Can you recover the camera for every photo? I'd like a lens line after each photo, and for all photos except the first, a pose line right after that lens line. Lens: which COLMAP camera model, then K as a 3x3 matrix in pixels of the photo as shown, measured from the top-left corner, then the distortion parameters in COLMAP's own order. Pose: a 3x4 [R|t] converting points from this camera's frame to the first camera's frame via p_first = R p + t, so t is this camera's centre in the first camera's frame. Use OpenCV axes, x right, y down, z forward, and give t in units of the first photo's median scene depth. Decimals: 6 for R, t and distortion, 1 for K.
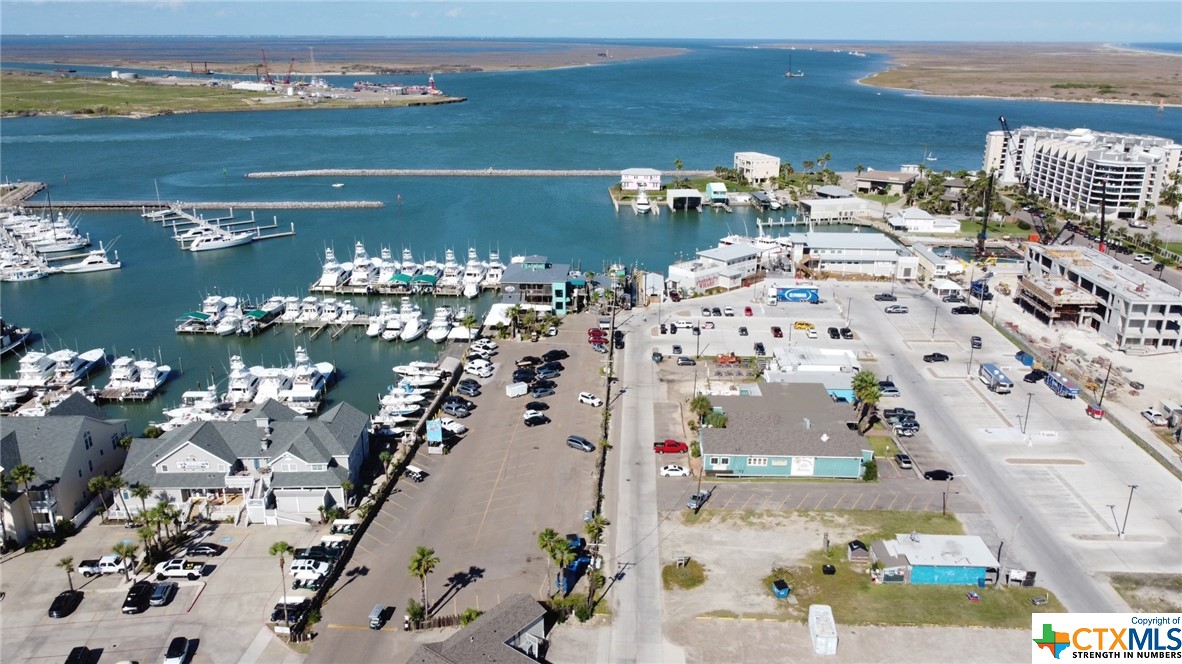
lens RADIAL K [[884.2, 0, 583.9], [0, 884.2, 362.1], [0, 0, 1]] dist [0.007883, -0.011152]
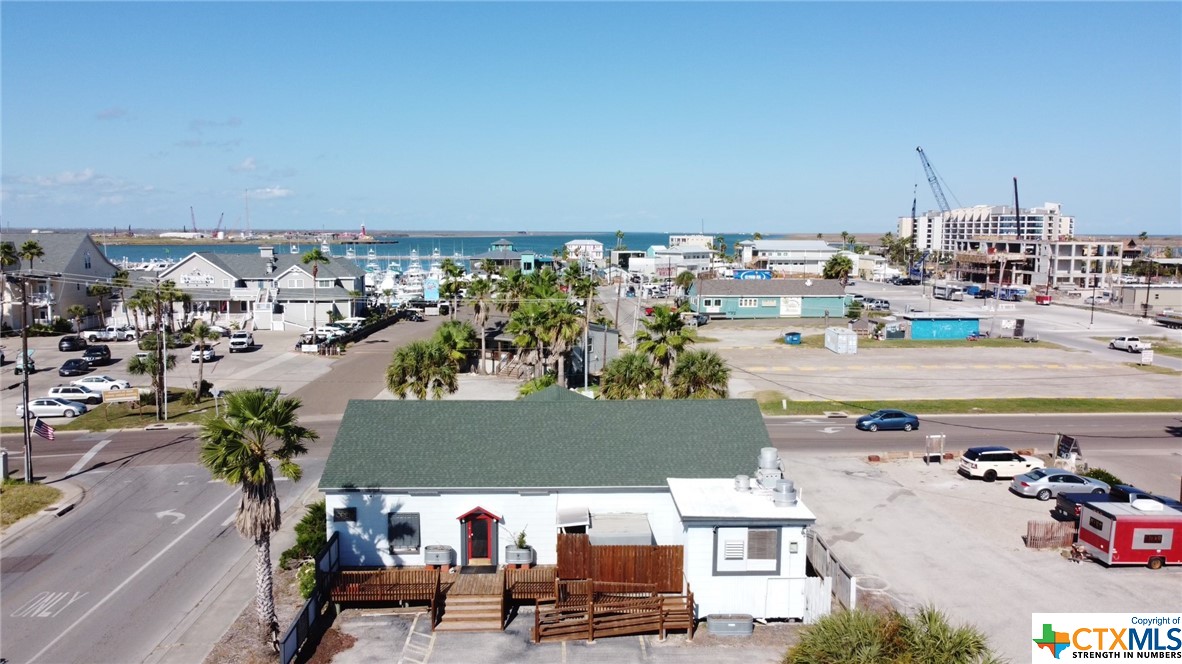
lens RADIAL K [[884.2, 0, 591.8], [0, 884.2, 327.9], [0, 0, 1]] dist [0.007883, -0.011152]
pose [[0.995691, -0.009926, 0.092201, -0.073291], [0.028991, 0.977737, -0.207820, 0.305976], [-0.088085, 0.209597, 0.973812, 0.003906]]
